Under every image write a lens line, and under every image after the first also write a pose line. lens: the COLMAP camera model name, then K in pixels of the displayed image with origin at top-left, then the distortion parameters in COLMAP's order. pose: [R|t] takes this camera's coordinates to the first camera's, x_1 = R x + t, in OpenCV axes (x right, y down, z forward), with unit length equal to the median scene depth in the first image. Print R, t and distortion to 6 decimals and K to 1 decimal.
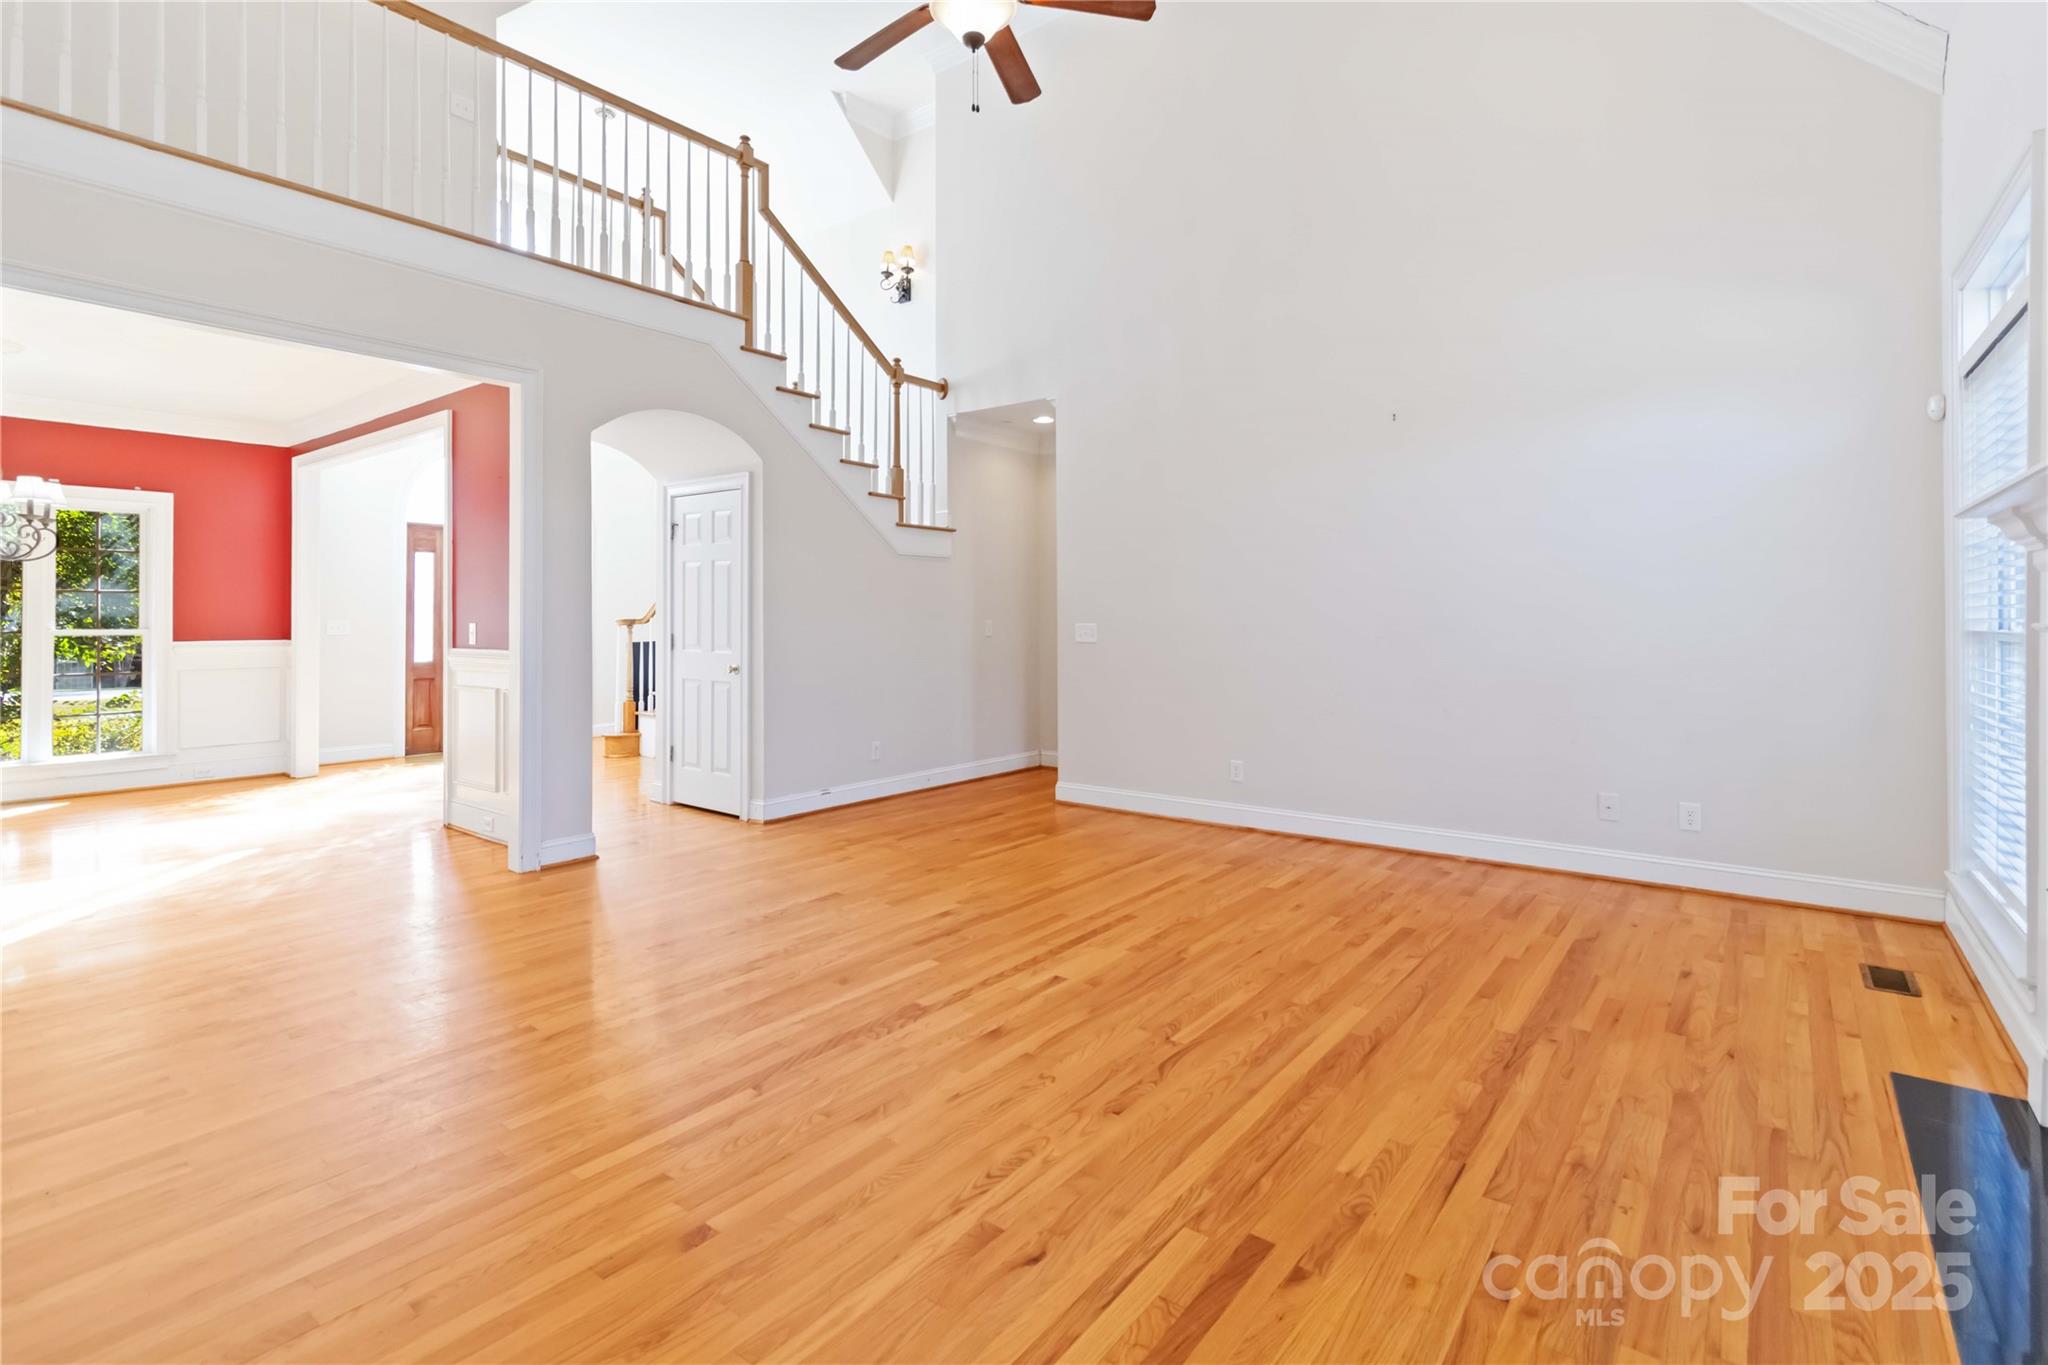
lens RADIAL K [[963.8, 0, 1021.0], [0, 963.8, 616.8], [0, 0, 1]] dist [0.000933, -0.000508]
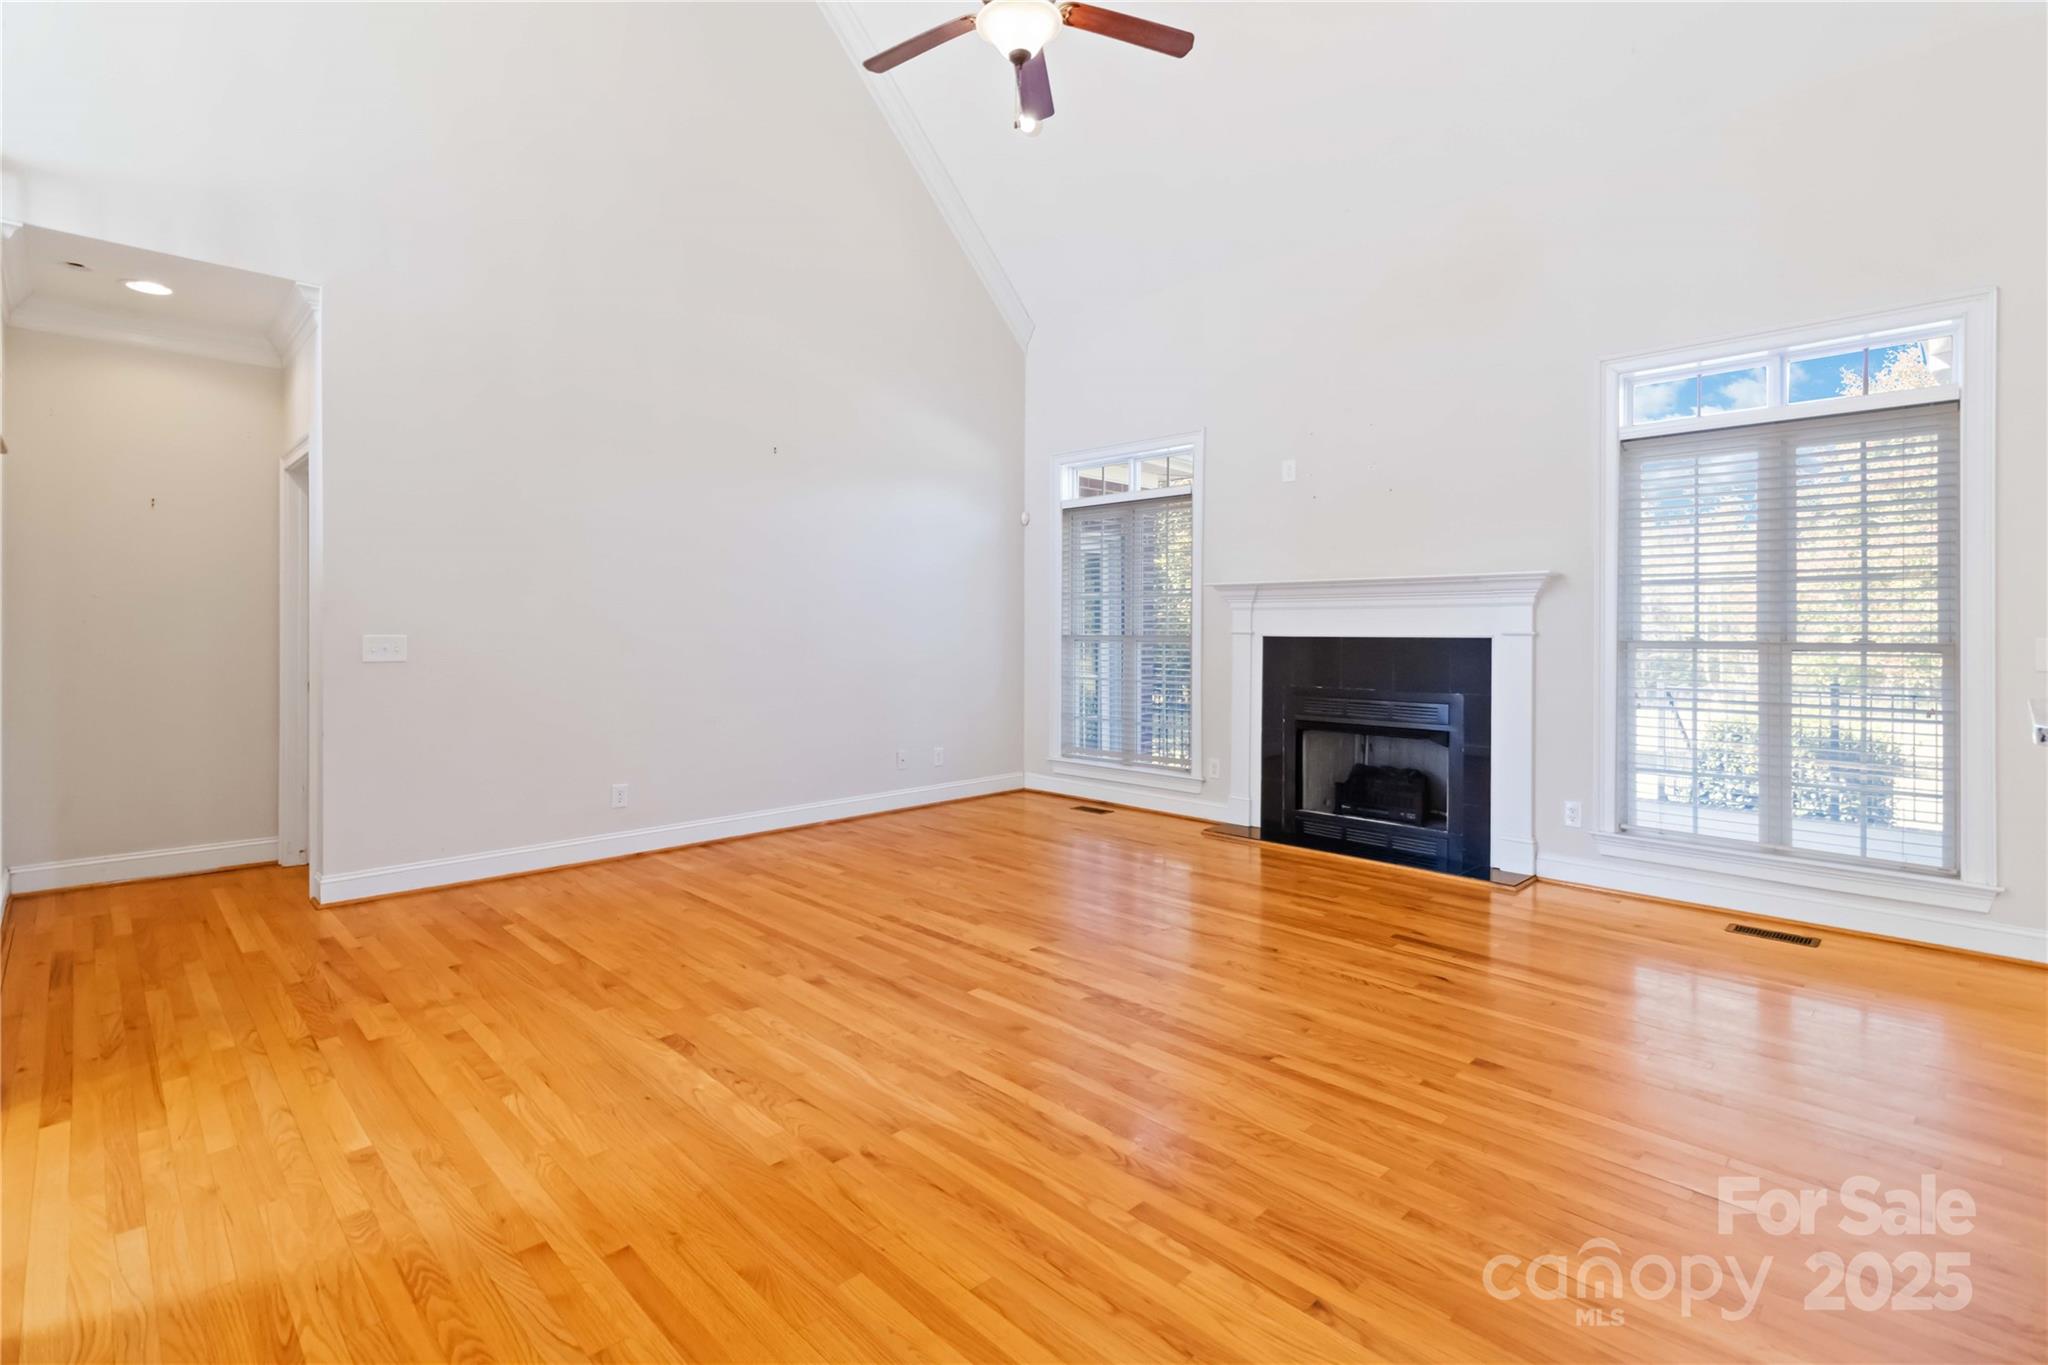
lens RADIAL K [[963.8, 0, 1021.0], [0, 963.8, 616.8], [0, 0, 1]] dist [0.000933, -0.000508]
pose [[0.124541, 0.015662, 0.992091, -0.621897], [-0.003221, 0.999877, -0.015381, 0.005296], [-0.992209, -0.001280, 0.124576, 0.511473]]
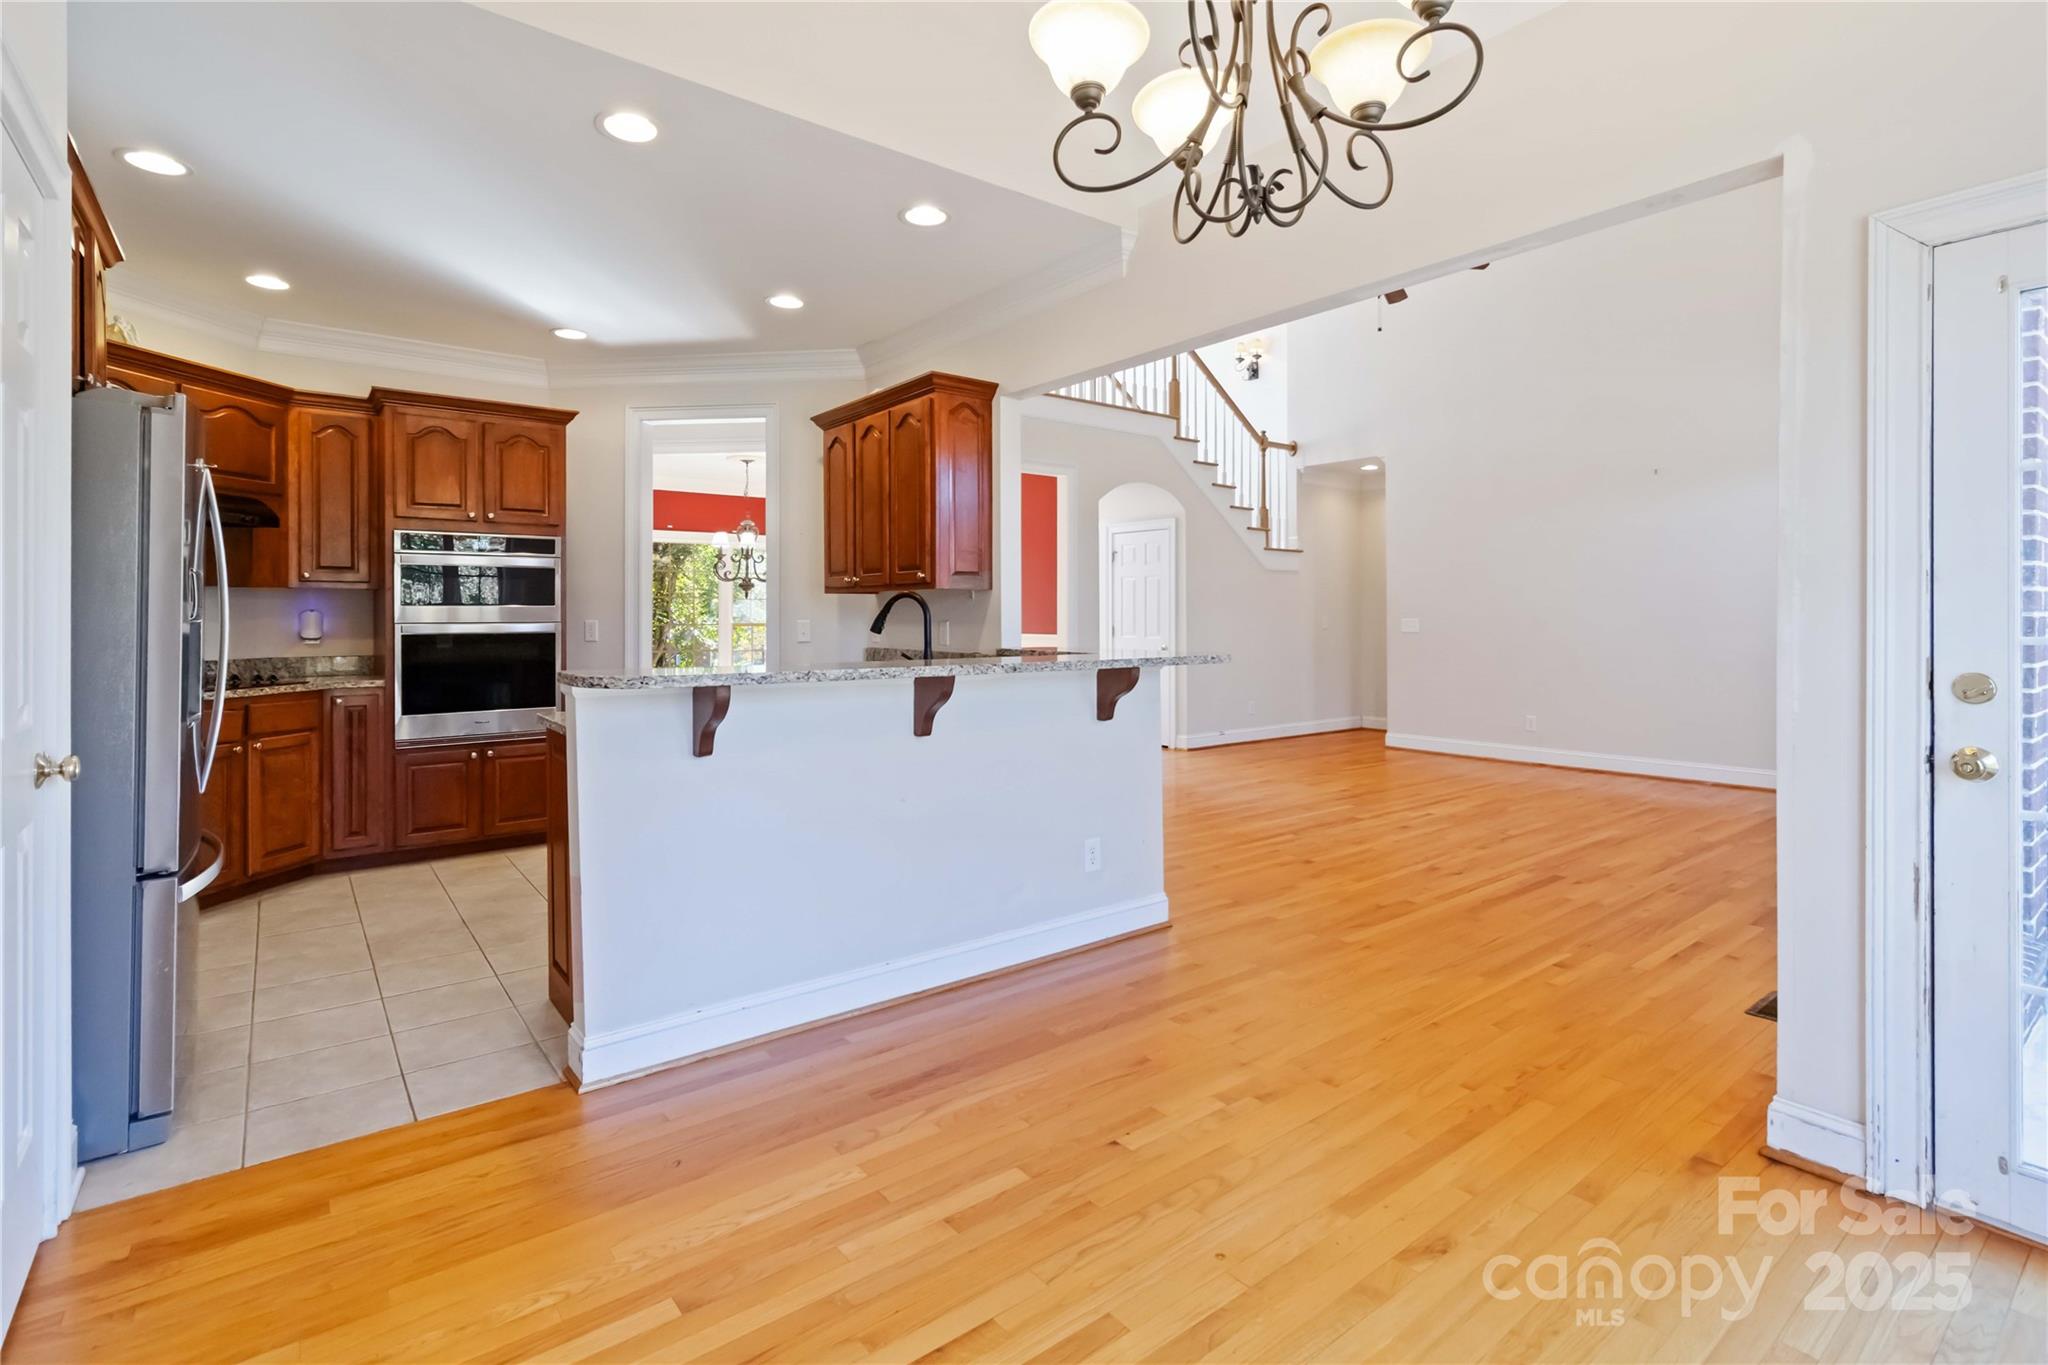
lens RADIAL K [[963.8, 0, 1021.0], [0, 963.8, 616.8], [0, 0, 1]] dist [0.000933, -0.000508]
pose [[0.969561, -0.002304, -0.244839, -0.150865], [0.002763, 0.999995, 0.001534, 0.001423], [0.244835, -0.002164, 0.969562, -0.538725]]
